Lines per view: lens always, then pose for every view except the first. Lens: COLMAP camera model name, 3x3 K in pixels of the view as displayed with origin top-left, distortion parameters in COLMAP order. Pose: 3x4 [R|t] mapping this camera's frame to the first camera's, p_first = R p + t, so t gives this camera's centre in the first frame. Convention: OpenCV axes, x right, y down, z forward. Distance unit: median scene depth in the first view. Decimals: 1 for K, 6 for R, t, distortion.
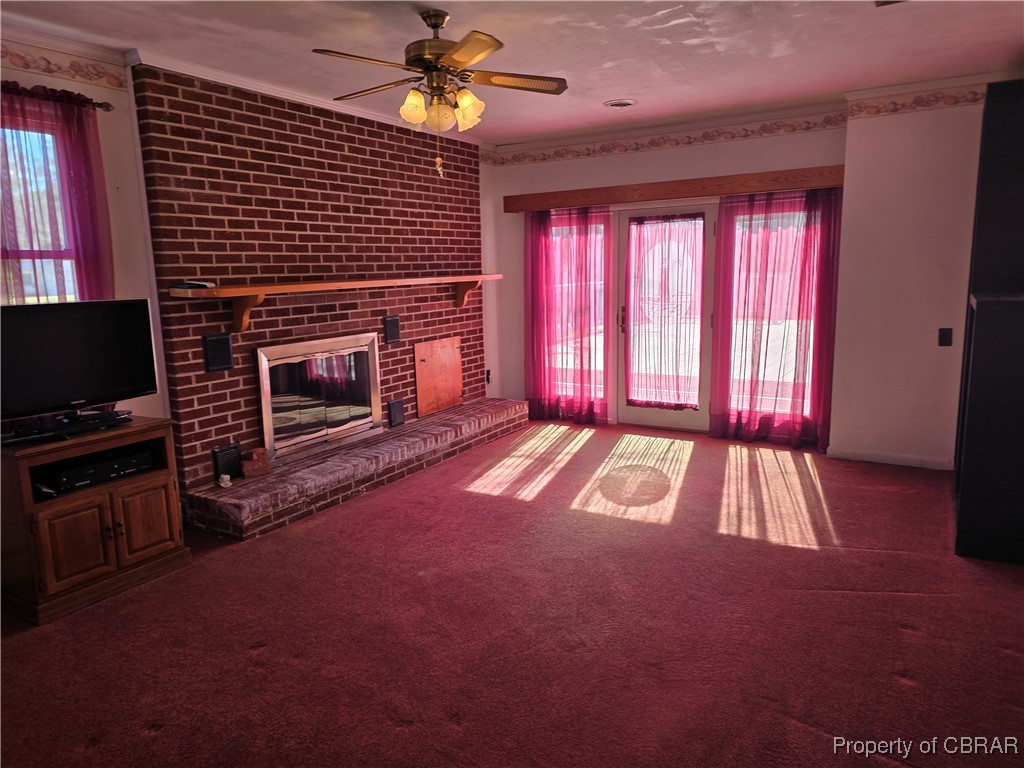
lens RADIAL K [[669.7, 0, 513.6], [0, 669.7, 358.0], [0, 0, 1]] dist [0.122683, -0.165104]
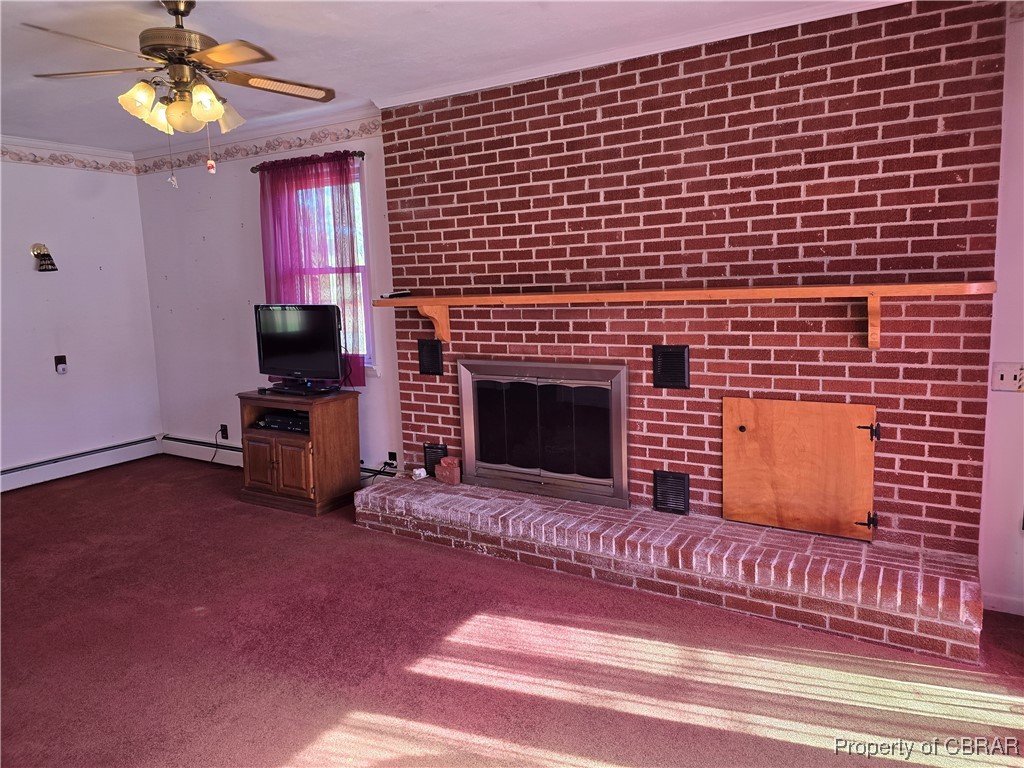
lens RADIAL K [[669.7, 0, 513.6], [0, 669.7, 358.0], [0, 0, 1]] dist [0.122683, -0.165104]
pose [[0.031077, 0.139655, -0.989712, 0.537337], [-0.106461, 0.985020, 0.135650, -0.142784], [0.993831, 0.101151, 0.045479, 0.936661]]
